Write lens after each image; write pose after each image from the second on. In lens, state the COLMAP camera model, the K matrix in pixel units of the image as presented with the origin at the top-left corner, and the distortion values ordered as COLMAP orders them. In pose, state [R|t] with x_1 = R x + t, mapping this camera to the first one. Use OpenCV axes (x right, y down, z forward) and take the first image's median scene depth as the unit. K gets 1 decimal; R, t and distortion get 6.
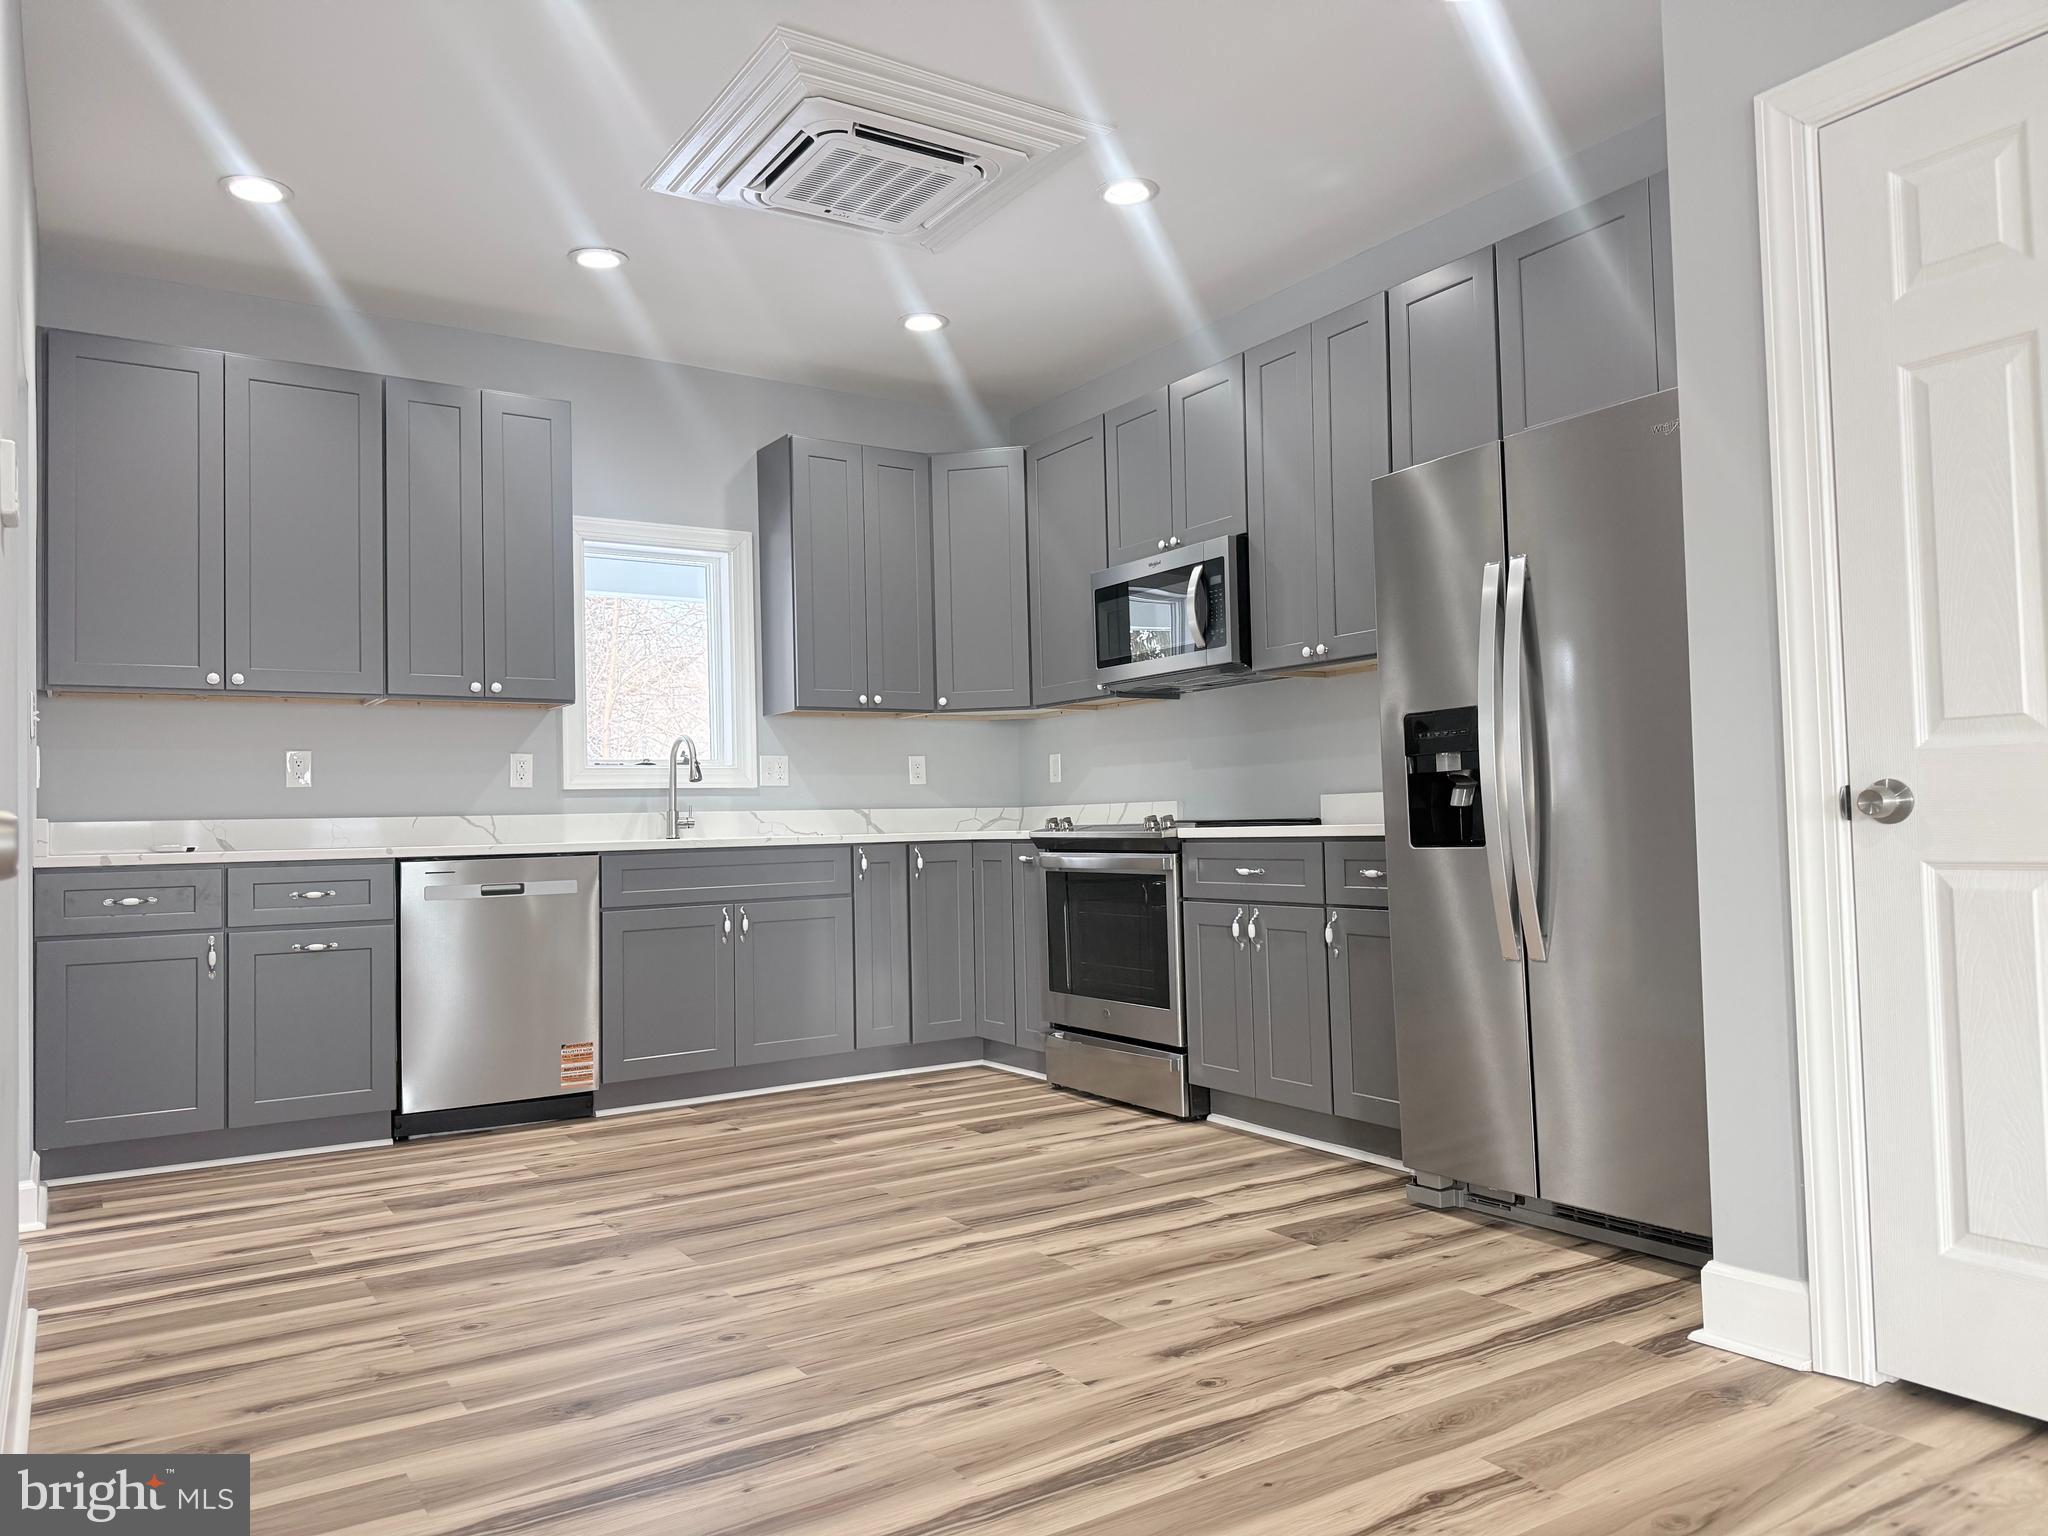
lens RADIAL K [[1435.2, 0, 1024.0], [0, 1435.2, 768.0], [0, 0, 1]] dist [0.059980, -0.002338]
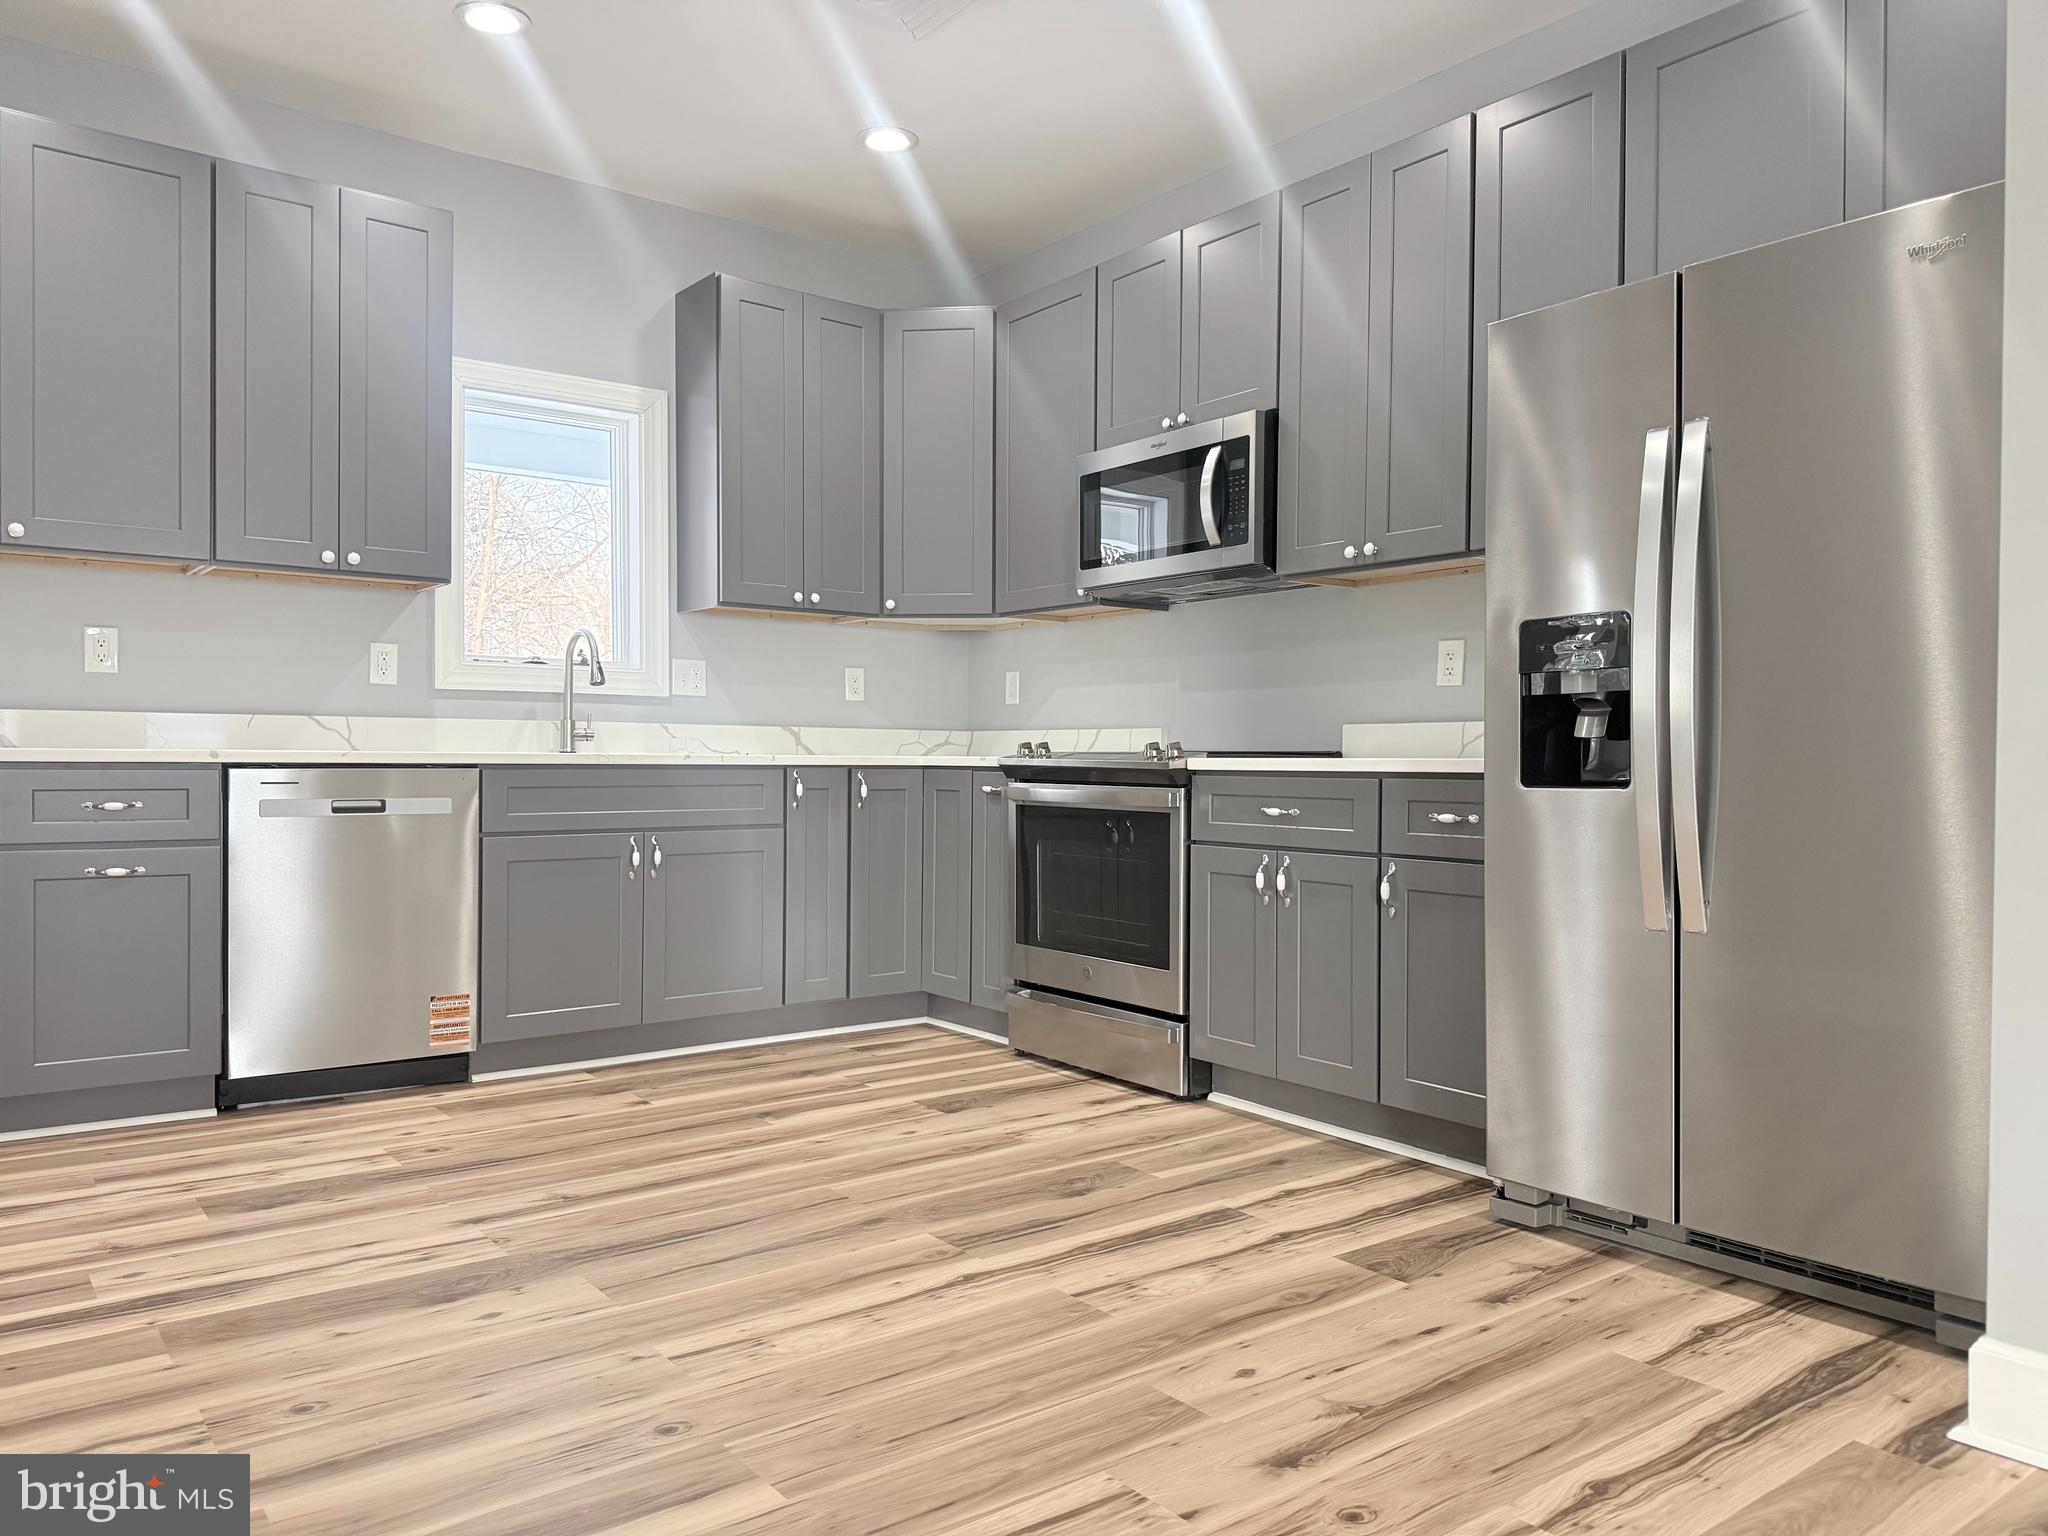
lens RADIAL K [[1440.3, 0, 1020.9], [0, 1440.3, 785.1], [0, 0, 1]] dist [0.051264, -0.031582]
pose [[0.996437, 0.029762, 0.078909, -0.056559], [-0.034293, 0.997802, 0.056703, 0.013269], [-0.077048, -0.059207, 0.995268, 0.166776]]
